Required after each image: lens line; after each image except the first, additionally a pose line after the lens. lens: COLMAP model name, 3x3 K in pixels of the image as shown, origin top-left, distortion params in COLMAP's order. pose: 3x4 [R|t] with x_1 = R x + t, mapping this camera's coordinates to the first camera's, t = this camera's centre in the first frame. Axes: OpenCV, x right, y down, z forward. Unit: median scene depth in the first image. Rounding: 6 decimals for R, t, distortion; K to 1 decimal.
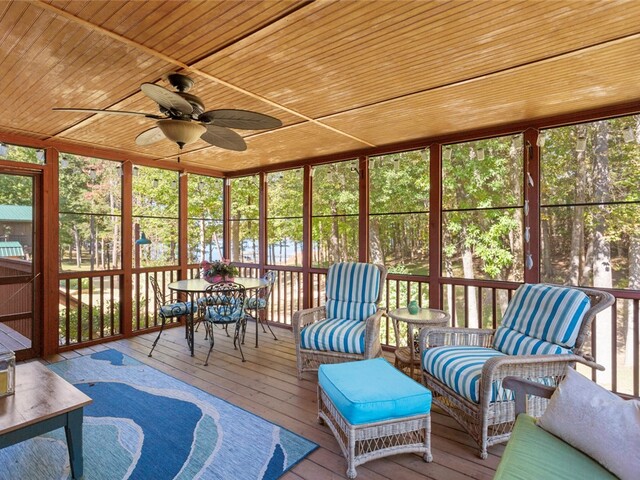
lens RADIAL K [[345.4, 0, 321.3], [0, 345.4, 237.4], [0, 0, 1]] dist [0.007030, 0.001239]
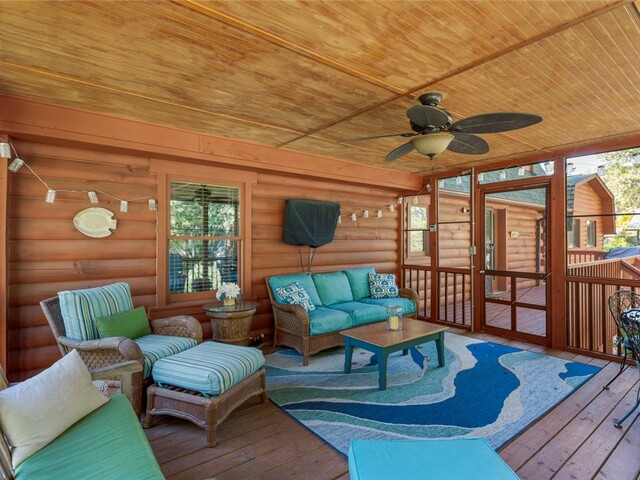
lens RADIAL K [[345.4, 0, 322.4], [0, 345.4, 238.7], [0, 0, 1]] dist [0.007030, 0.001239]
pose [[-0.254468, 0.002216, -0.967079, 0.595254], [0.002109, 0.999996, 0.001736, -0.010776], [0.967079, -0.001598, -0.254472, 0.737402]]
